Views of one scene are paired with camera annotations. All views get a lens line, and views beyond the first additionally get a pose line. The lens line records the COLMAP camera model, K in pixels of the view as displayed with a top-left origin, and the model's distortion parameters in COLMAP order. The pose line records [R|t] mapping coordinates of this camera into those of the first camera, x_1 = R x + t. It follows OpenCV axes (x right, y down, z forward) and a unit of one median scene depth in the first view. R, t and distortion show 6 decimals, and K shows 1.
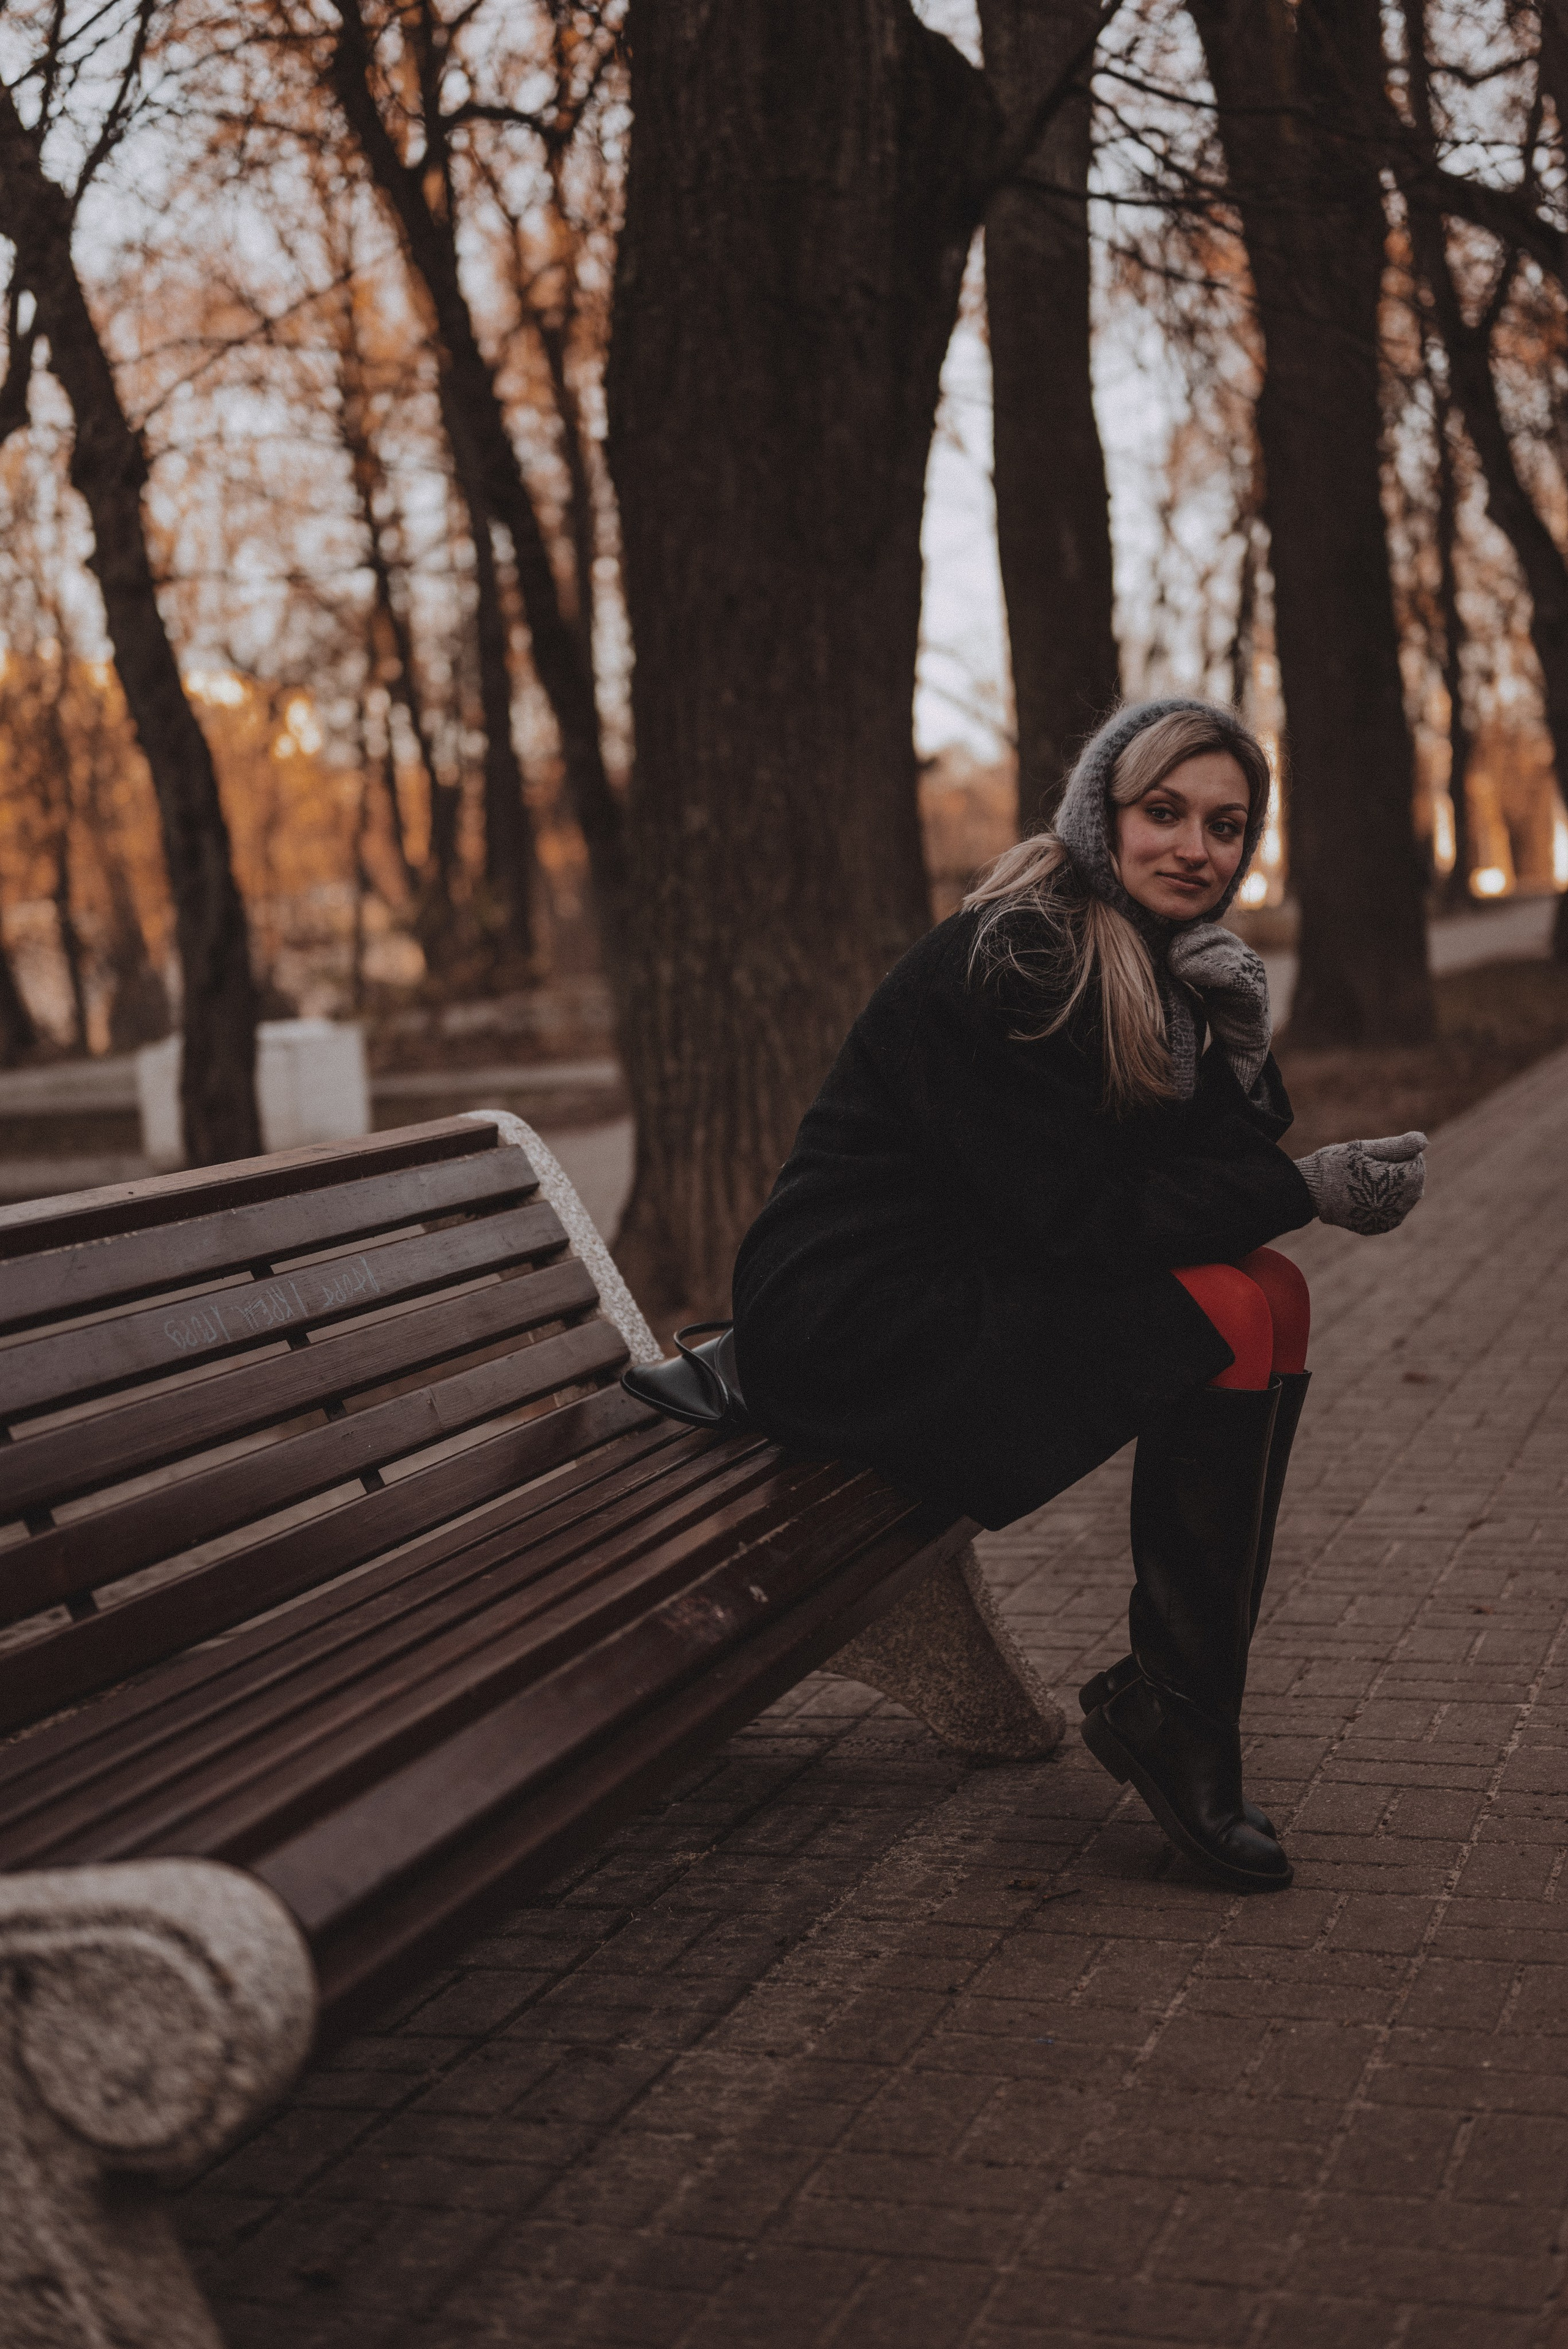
lens RADIAL K [[3340.7, 0, 784.0], [0, 3340.7, 1174.5], [0, 0, 1]] dist [-0.022371, -0.020206]
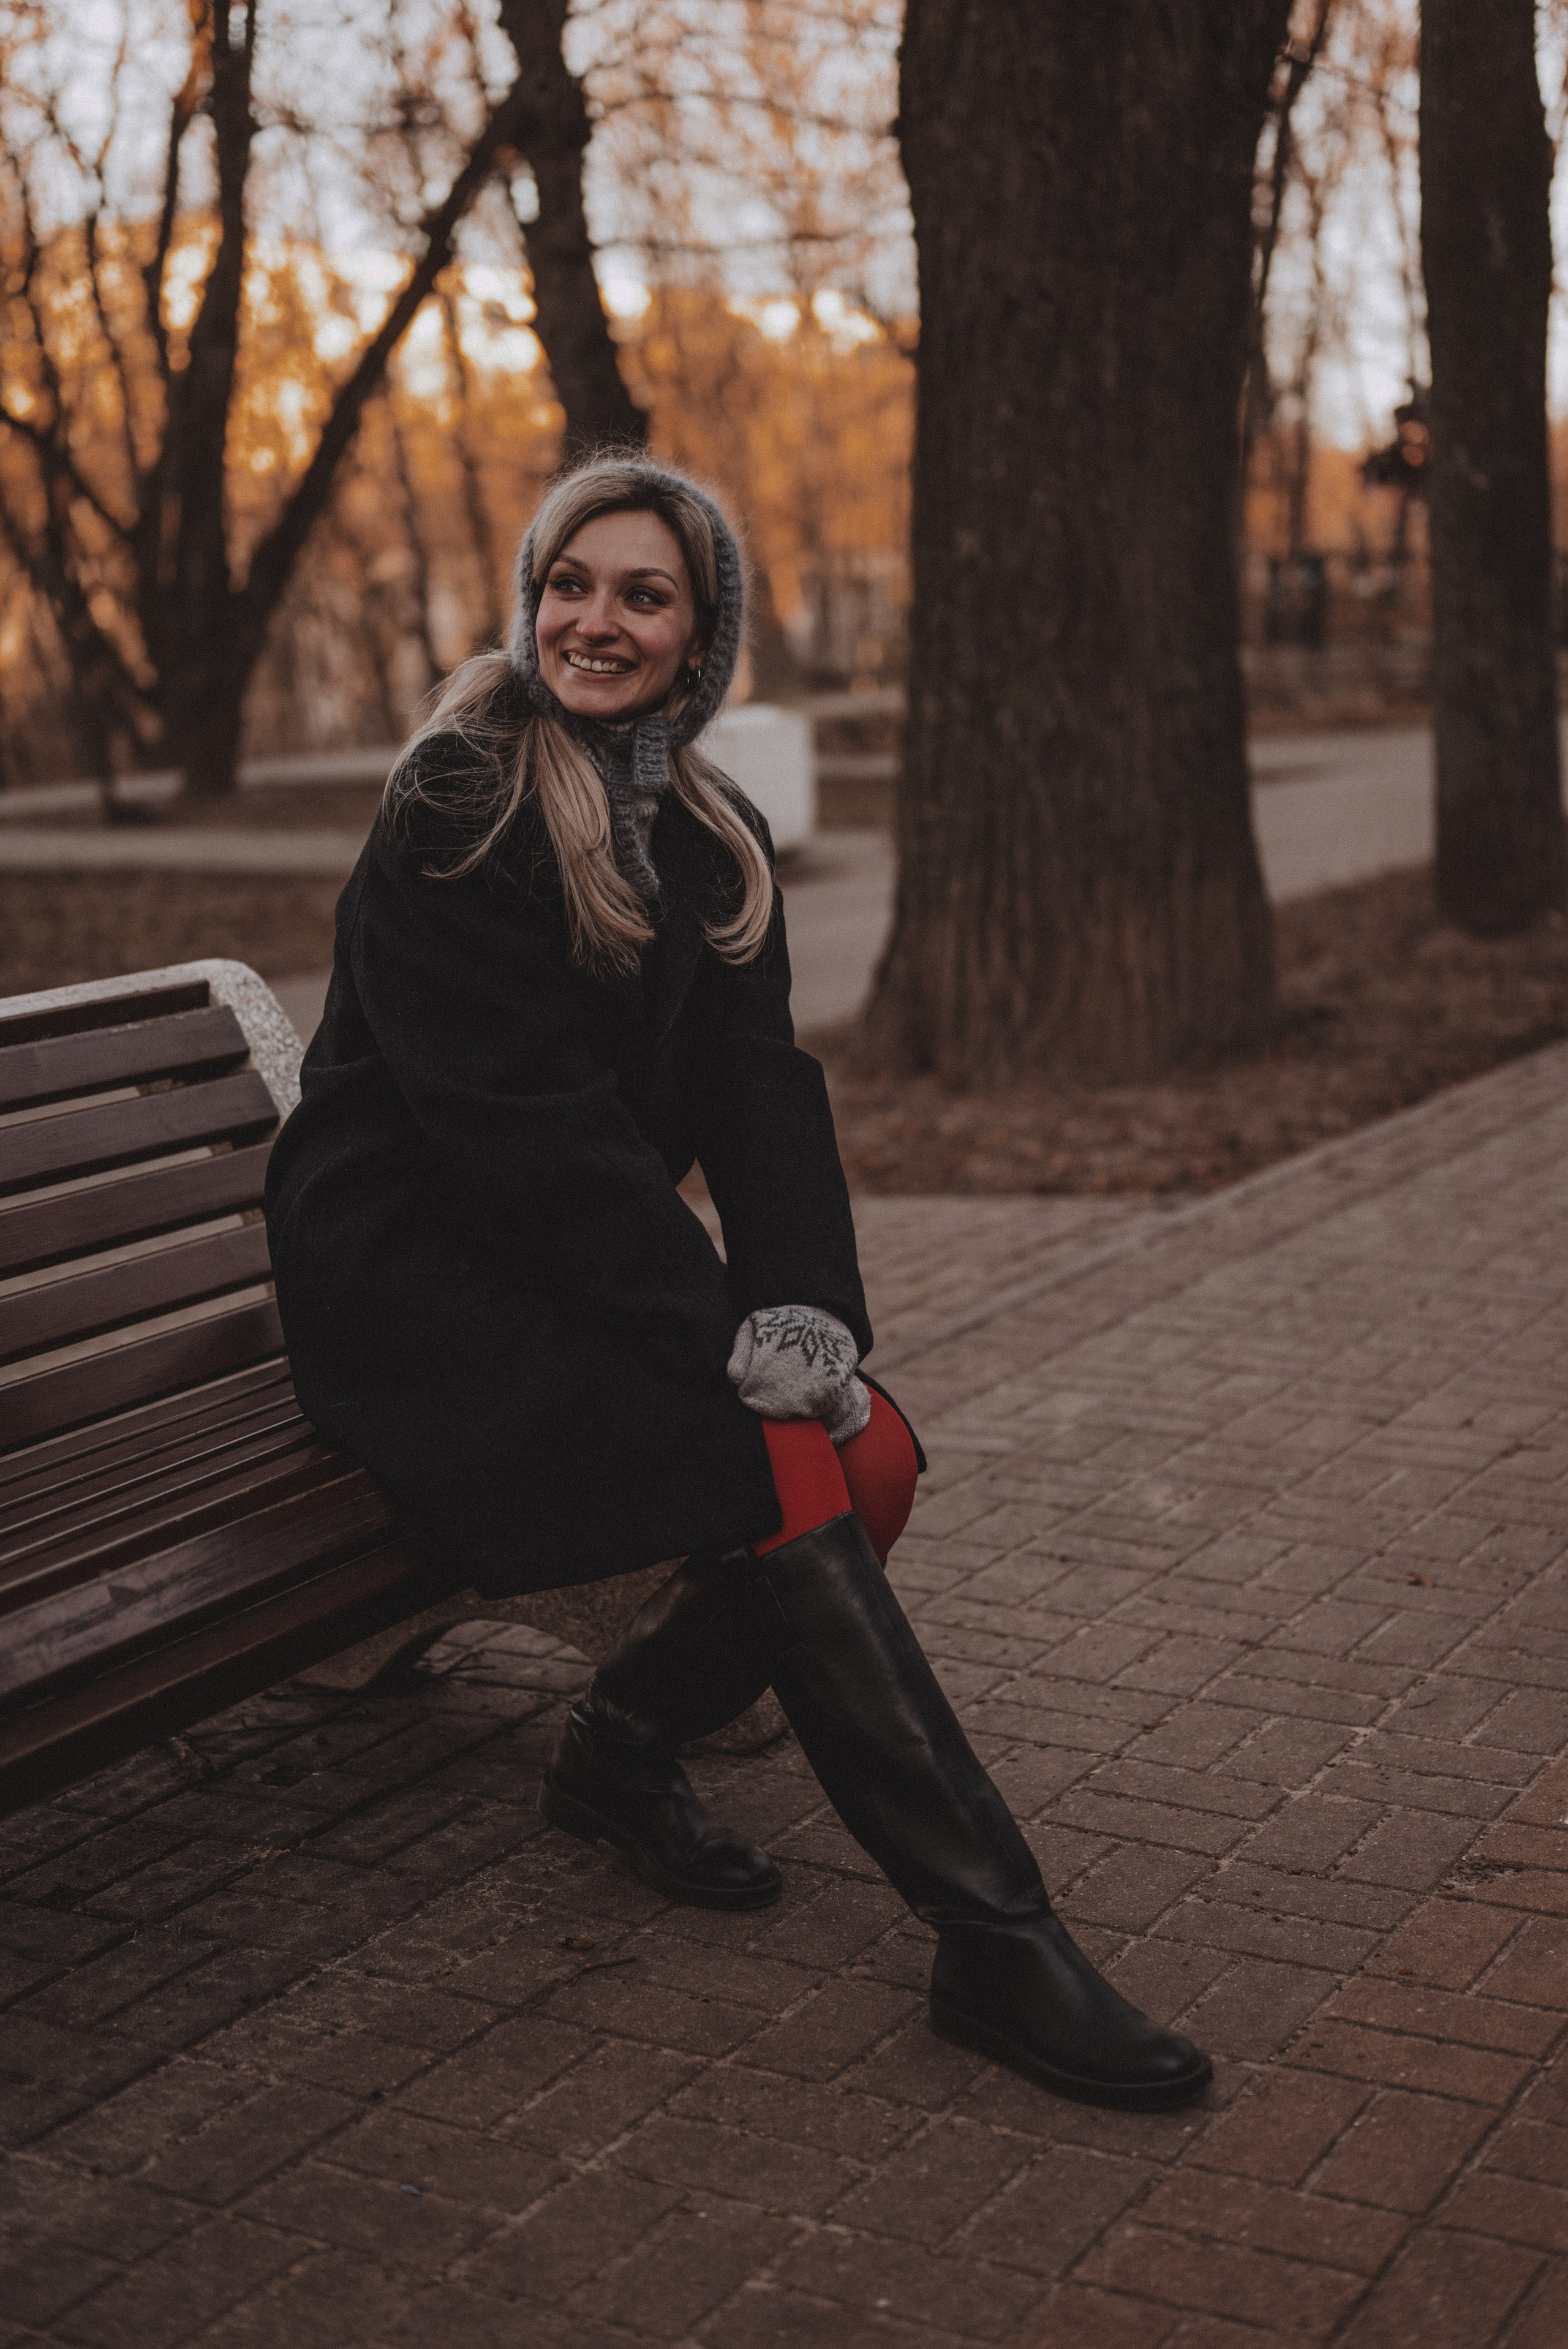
lens RADIAL K [[3340.7, 0, 784.0], [0, 3340.7, 1174.5], [0, 0, 1]] dist [-0.022371, -0.020206]
pose [[0.981515, 0.062350, -0.180944, 0.102291], [-0.043620, 0.993440, 0.105710, -0.029014], [0.186348, -0.095863, 0.977796, 0.074463]]
